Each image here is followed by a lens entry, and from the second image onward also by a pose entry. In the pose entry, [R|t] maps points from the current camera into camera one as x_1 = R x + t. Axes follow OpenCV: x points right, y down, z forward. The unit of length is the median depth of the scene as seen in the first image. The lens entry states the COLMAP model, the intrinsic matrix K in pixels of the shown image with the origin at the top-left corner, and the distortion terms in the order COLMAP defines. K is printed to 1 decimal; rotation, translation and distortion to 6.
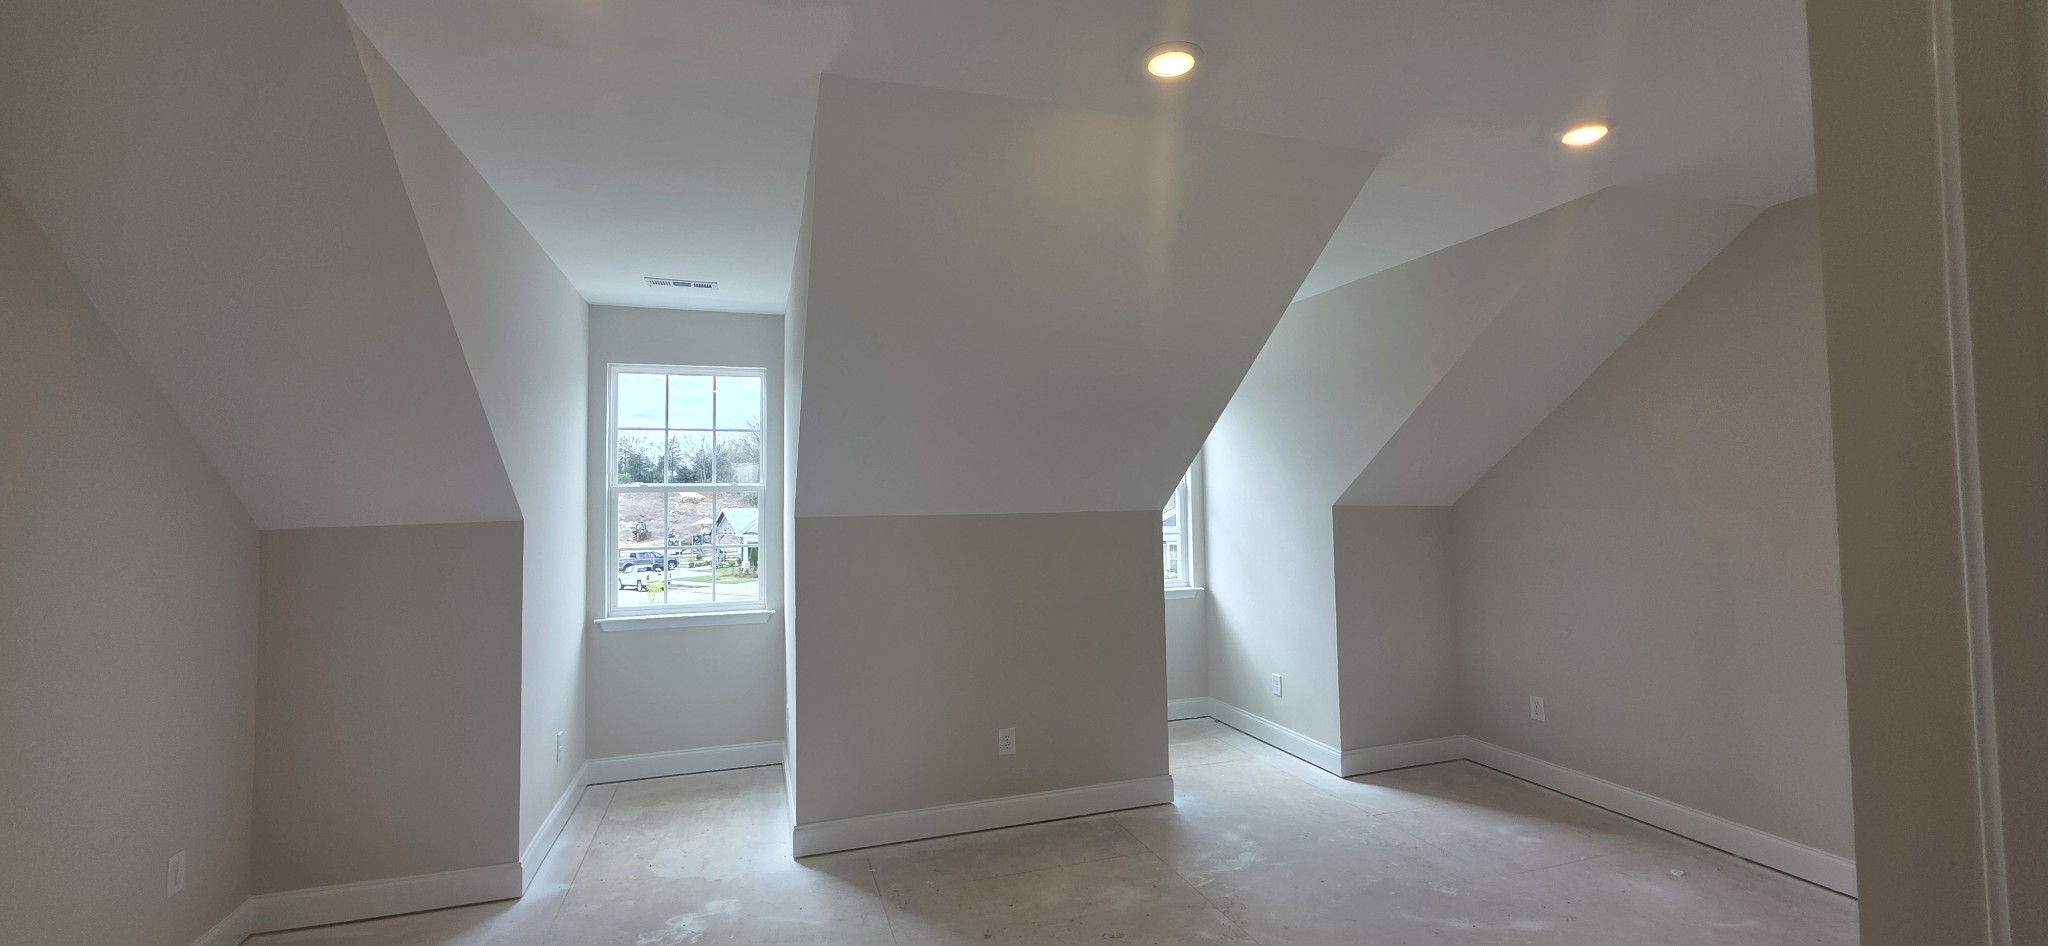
lens RADIAL K [[819.3, 0, 1023.7], [0, 819.3, 465.3], [0, 0, 1]] dist [-0.000801, -0.000334]
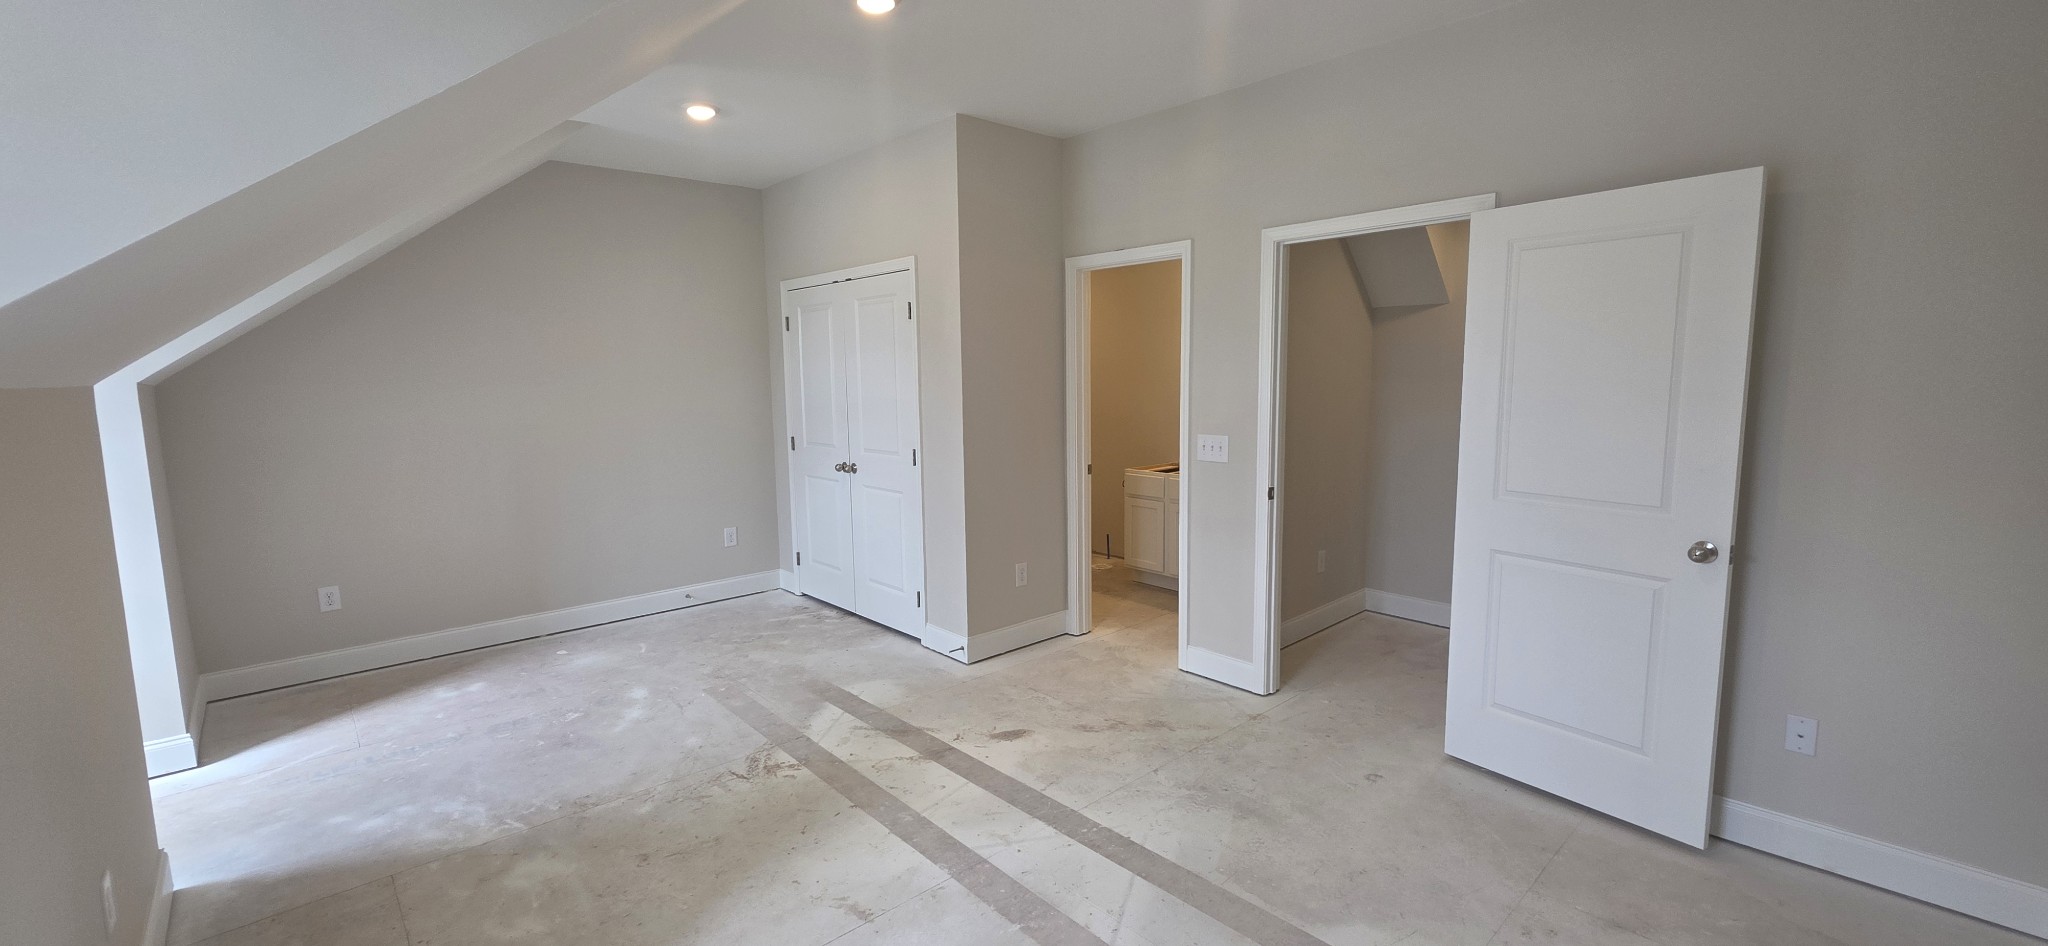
lens RADIAL K [[819.3, 0, 1023.7], [0, 819.3, 465.3], [0, 0, 1]] dist [-0.000801, -0.000334]
pose [[-0.409072, -0.084122, 0.908616, -0.670966], [-0.019769, 0.996325, 0.083342, 0.060326], [-0.912288, 0.016130, -0.409232, 0.805229]]
